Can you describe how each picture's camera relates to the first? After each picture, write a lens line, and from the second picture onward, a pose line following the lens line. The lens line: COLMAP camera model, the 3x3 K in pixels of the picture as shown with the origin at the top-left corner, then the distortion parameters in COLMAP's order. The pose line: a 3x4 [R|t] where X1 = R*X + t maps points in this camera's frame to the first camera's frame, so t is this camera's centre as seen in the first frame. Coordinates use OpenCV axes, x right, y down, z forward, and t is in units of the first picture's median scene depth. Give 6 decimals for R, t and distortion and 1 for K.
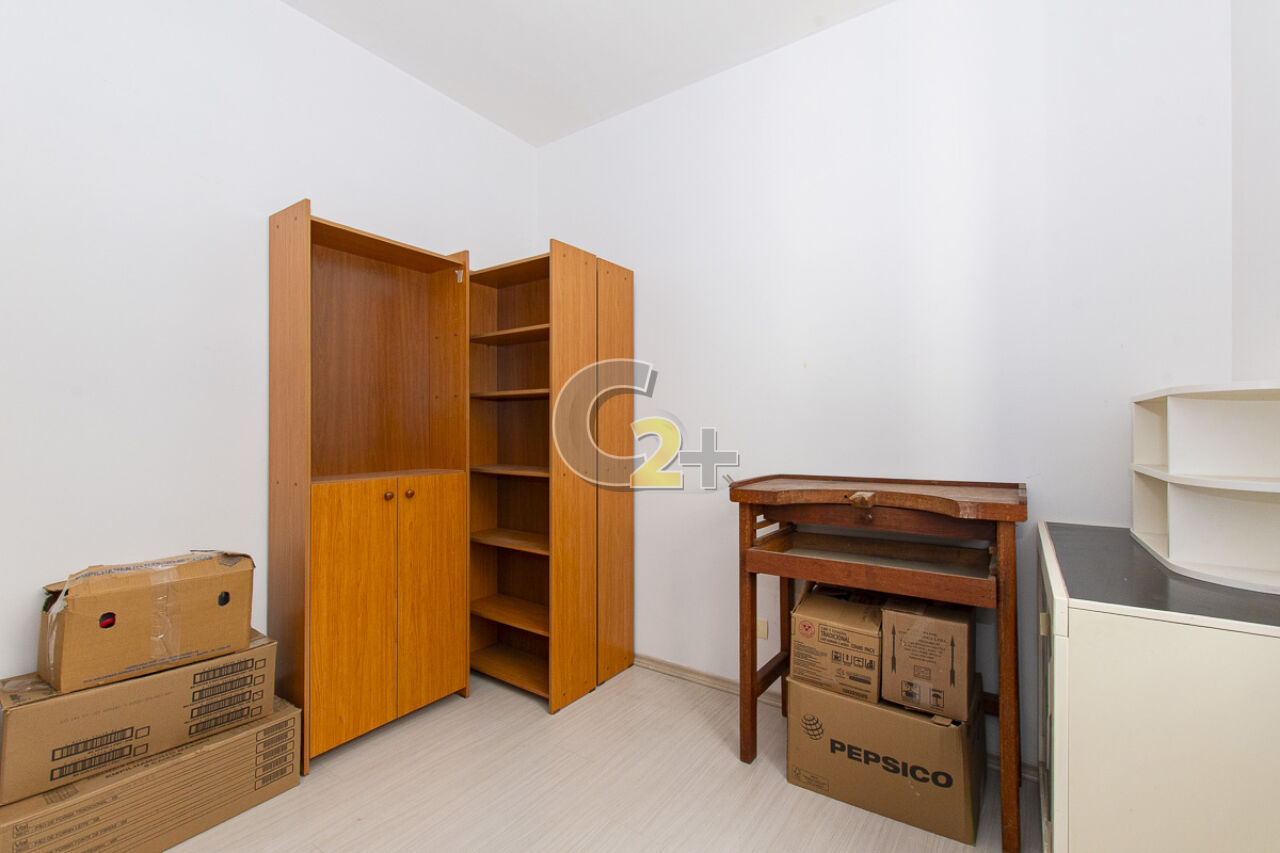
lens RADIAL K [[555.8, 0, 641.8], [0, 555.8, 426.4], [0, 0, 1]] dist [0.000779, 0.000244]
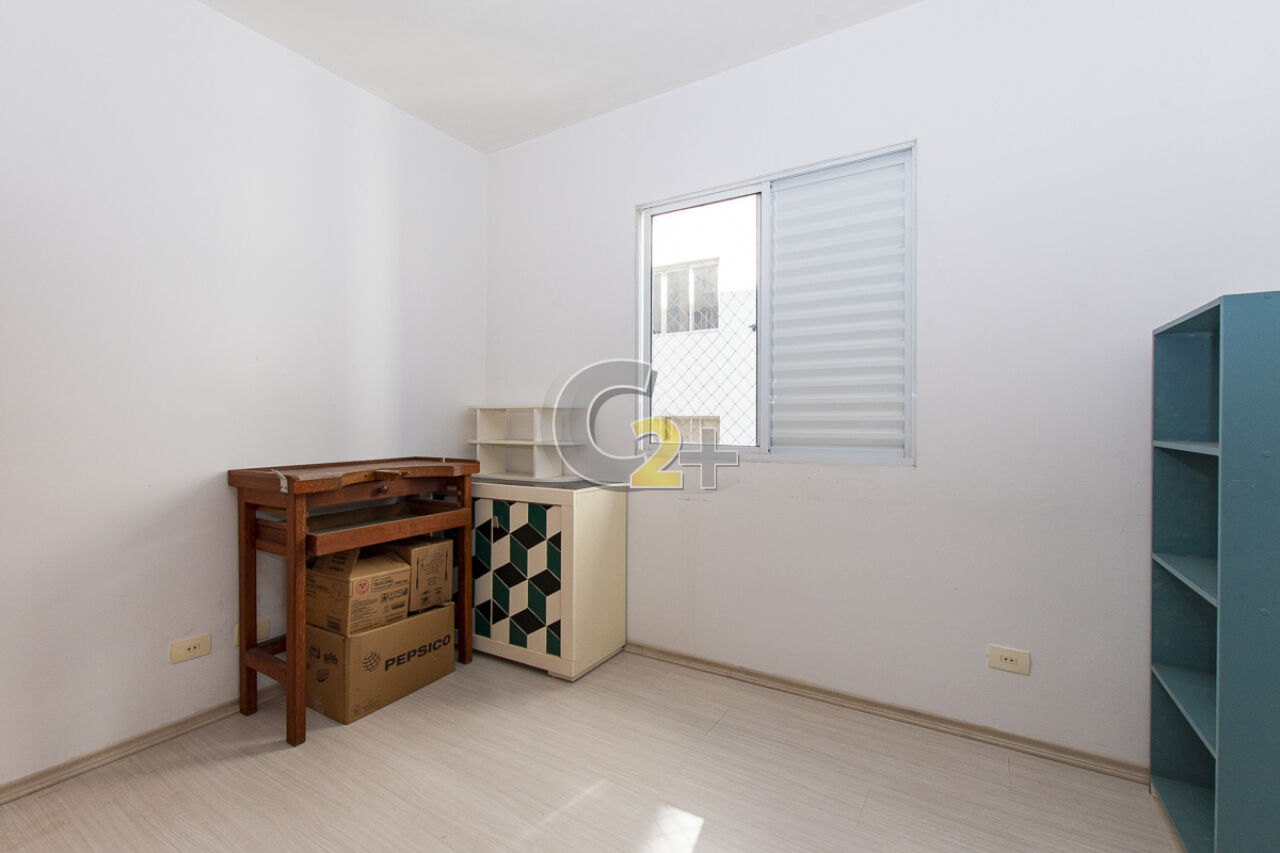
lens RADIAL K [[555.8, 0, 609.1], [0, 555.8, 423.0], [0, 0, 1]] dist [0.000779, 0.000244]
pose [[-0.040469, 0.004854, 0.999169, -0.997821], [-0.013327, 0.999897, -0.005397, 0.006371], [-0.999092, -0.013535, -0.040400, 0.547282]]
